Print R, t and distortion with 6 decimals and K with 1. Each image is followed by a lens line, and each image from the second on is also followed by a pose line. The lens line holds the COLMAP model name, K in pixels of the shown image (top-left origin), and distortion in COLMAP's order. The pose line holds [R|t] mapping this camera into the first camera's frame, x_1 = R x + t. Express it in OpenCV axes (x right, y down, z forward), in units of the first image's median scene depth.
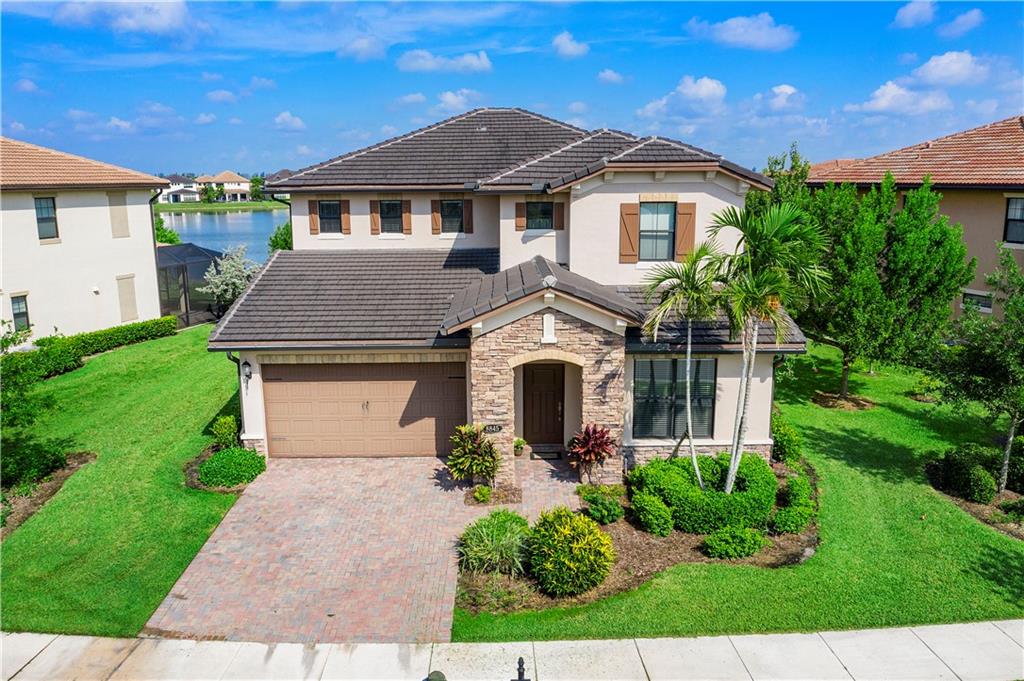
lens RADIAL K [[800.4, 0, 511.2], [0, 800.4, 351.2], [0, 0, 1]] dist [-0.028142, 0.010708]
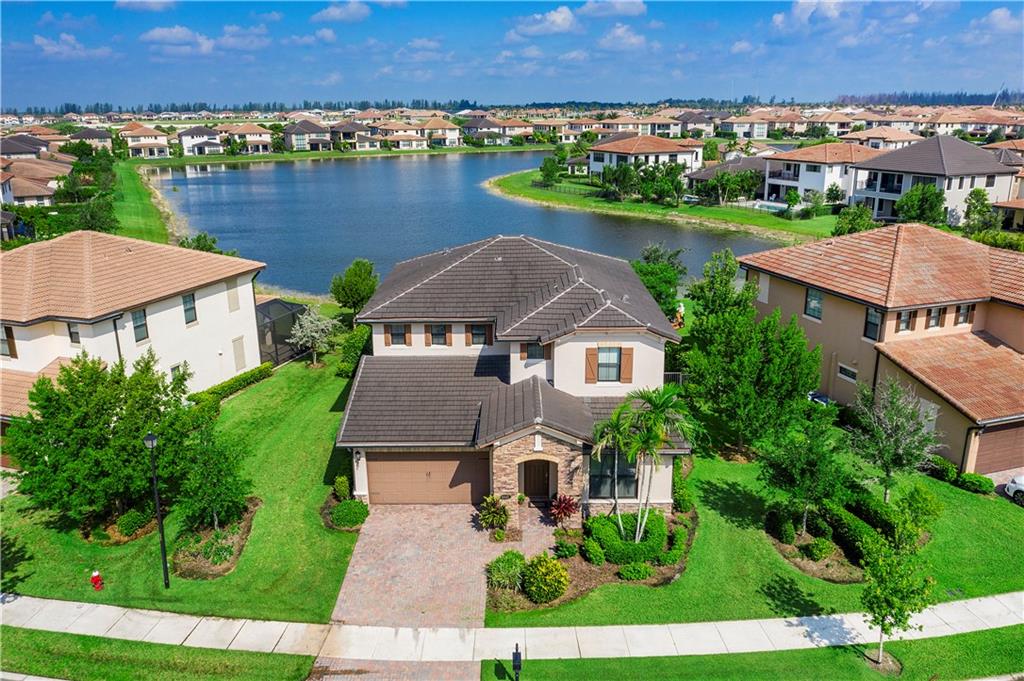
lens RADIAL K [[800.4, 0, 511.2], [0, 800.4, 351.2], [0, 0, 1]] dist [-0.028142, 0.010708]
pose [[0.999838, 0.003633, -0.017626, 0.017530], [-0.002067, 0.996114, 0.088051, -0.350620], [0.017878, -0.088000, 0.995960, -0.652859]]
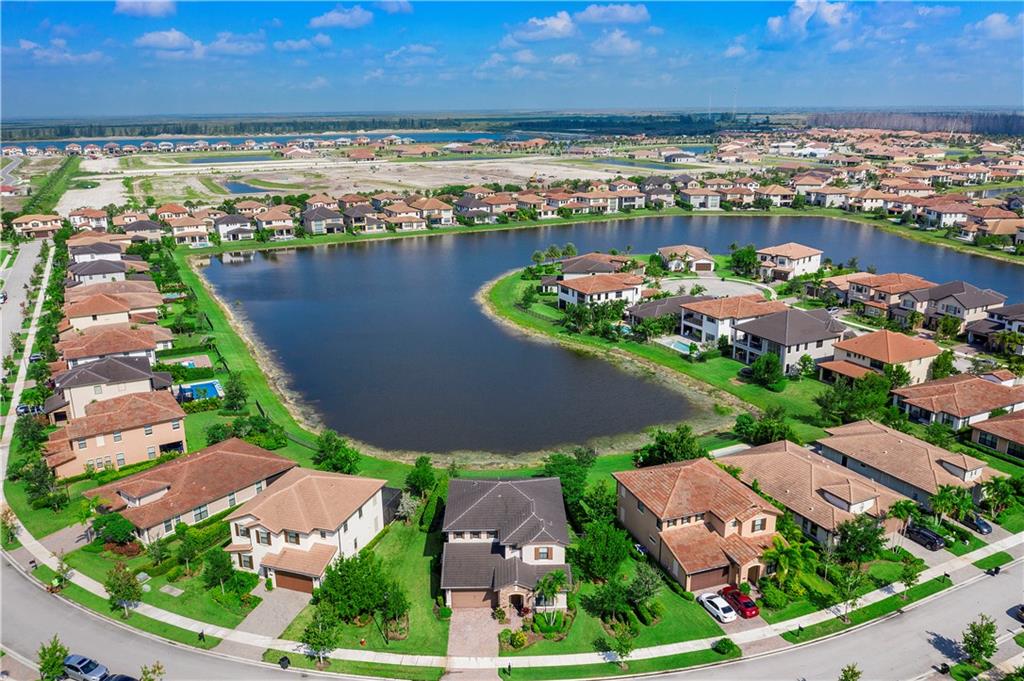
lens RADIAL K [[800.4, 0, 511.2], [0, 800.4, 351.2], [0, 0, 1]] dist [-0.028142, 0.010708]
pose [[0.999997, -0.002419, 0.000912, 0.015439], [0.002334, 0.996530, 0.083200, -1.703353], [-0.001110, -0.083198, 0.996532, -3.364896]]
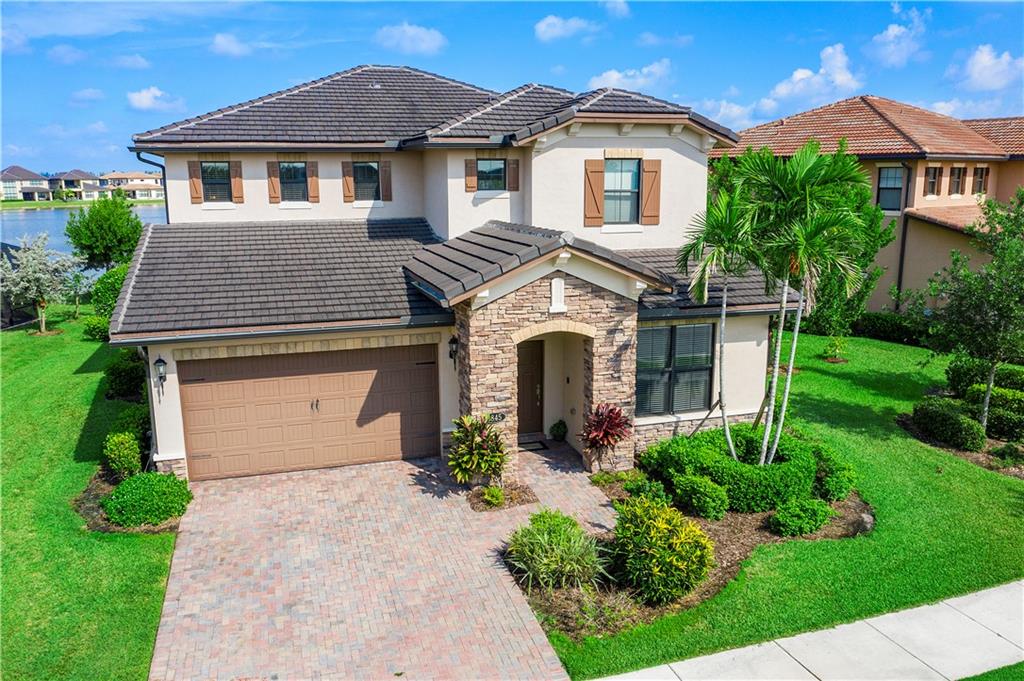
lens RADIAL K [[800.4, 0, 511.2], [0, 800.4, 351.2], [0, 0, 1]] dist [-0.028142, 0.010708]
pose [[0.958465, -0.059047, 0.279031, -0.227144], [0.059211, 0.998215, 0.007850, 0.020222], [-0.278997, 0.008997, 0.960250, 0.177799]]
